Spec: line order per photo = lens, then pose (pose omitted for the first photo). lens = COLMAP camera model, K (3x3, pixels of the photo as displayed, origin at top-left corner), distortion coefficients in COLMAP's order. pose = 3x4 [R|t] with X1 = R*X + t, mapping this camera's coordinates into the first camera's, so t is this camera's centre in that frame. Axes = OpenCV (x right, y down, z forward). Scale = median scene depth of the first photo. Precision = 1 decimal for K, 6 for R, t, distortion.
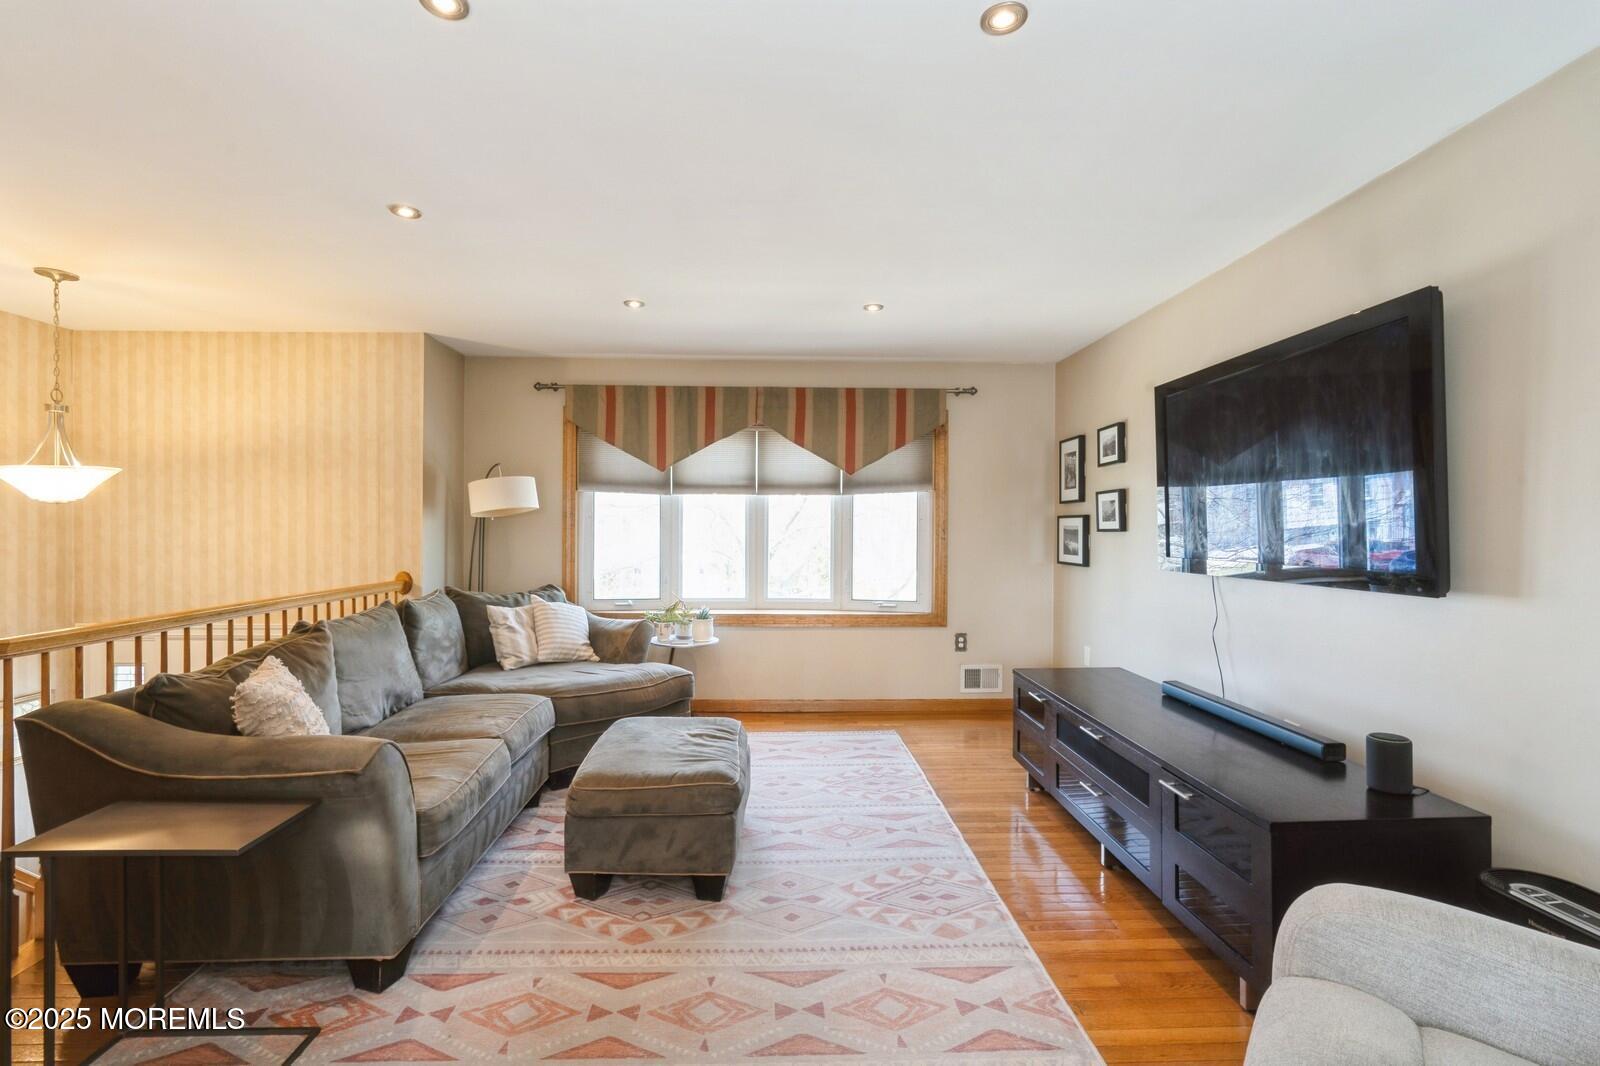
lens RADIAL K [[729.6, 0, 794.5], [0, 729.6, 529.4], [0, 0, 1]] dist [0.001898, 0.000446]
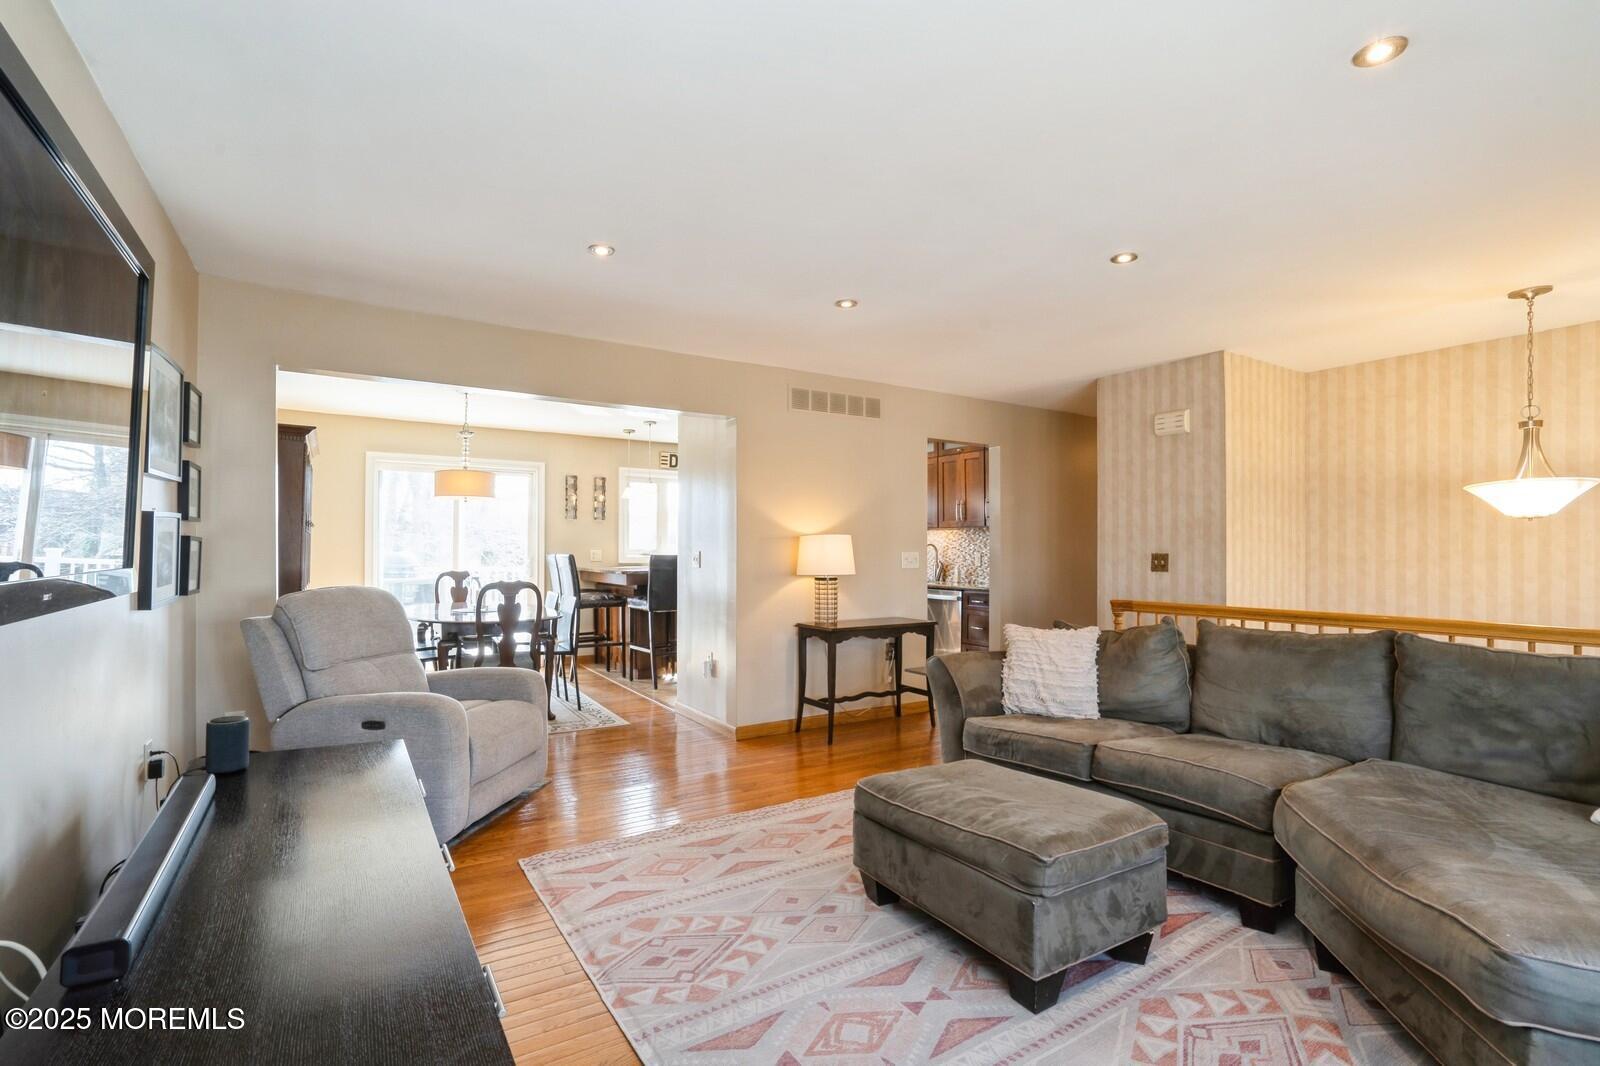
lens RADIAL K [[729.6, 0, 794.2], [0, 729.6, 543.4], [0, 0, 1]] dist [0.001898, 0.000446]
pose [[-0.860280, -0.017121, -0.509535, 0.512769], [-0.008613, 0.999781, -0.019051, 0.035184], [0.509750, -0.012000, -0.860239, 1.819373]]
